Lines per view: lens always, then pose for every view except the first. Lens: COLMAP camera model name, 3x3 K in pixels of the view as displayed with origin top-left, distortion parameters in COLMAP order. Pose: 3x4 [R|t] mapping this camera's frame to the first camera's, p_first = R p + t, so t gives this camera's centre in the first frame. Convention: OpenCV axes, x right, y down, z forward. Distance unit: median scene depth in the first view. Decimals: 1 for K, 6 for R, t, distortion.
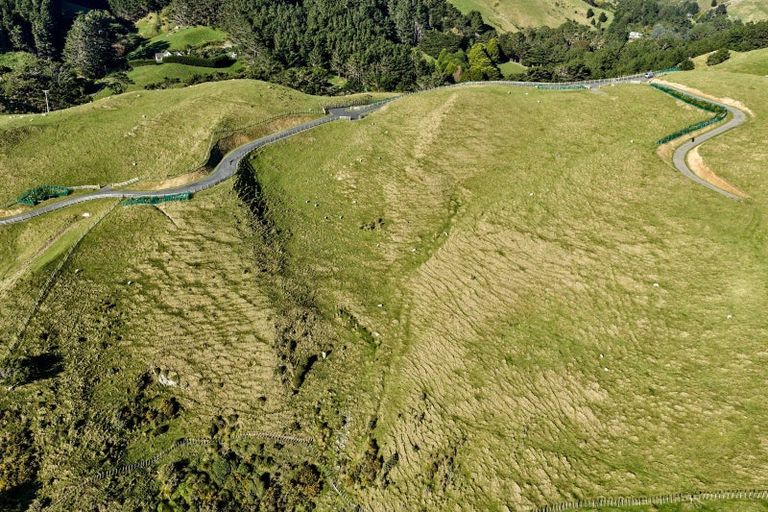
lens RADIAL K [[616.1, 0, 386.3], [0, 616.1, 250.1], [0, 0, 1]] dist [0.045006, -0.068410]
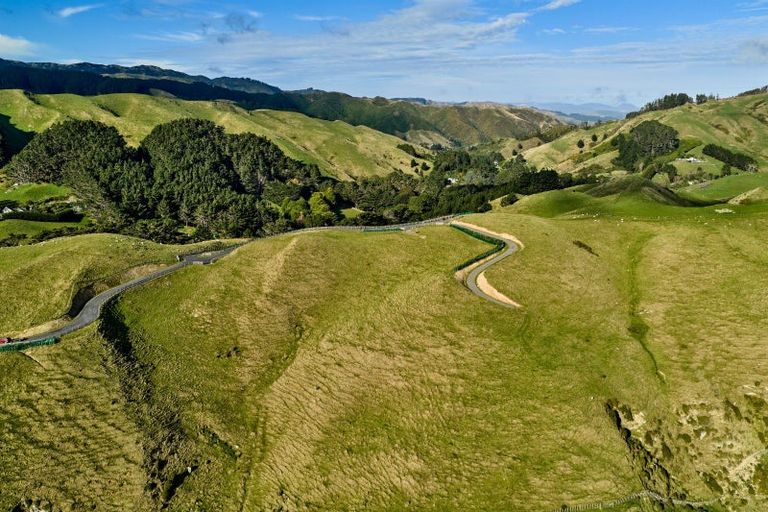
lens RADIAL K [[616.1, 0, 386.3], [0, 616.1, 250.1], [0, 0, 1]] dist [0.045006, -0.068410]
pose [[0.969971, -0.046991, 0.238639, -0.003330], [0.098393, 0.973101, -0.208312, 0.044081], [-0.222431, 0.225537, 0.948503, -0.212331]]
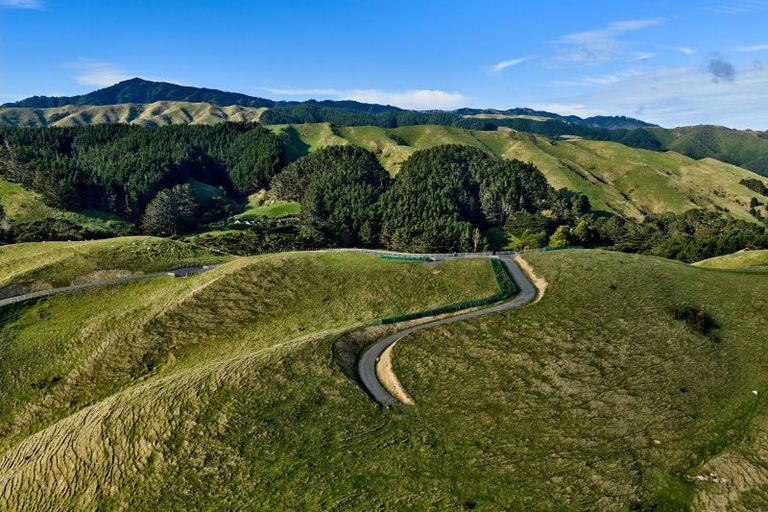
lens RADIAL K [[616.1, 0, 386.3], [0, 616.1, 250.1], [0, 0, 1]] dist [0.045006, -0.068410]
pose [[0.940544, 0.049395, -0.336062, 0.796067], [-0.142474, 0.955499, -0.258306, -0.068396], [0.308348, 0.290828, 0.905726, 0.304752]]
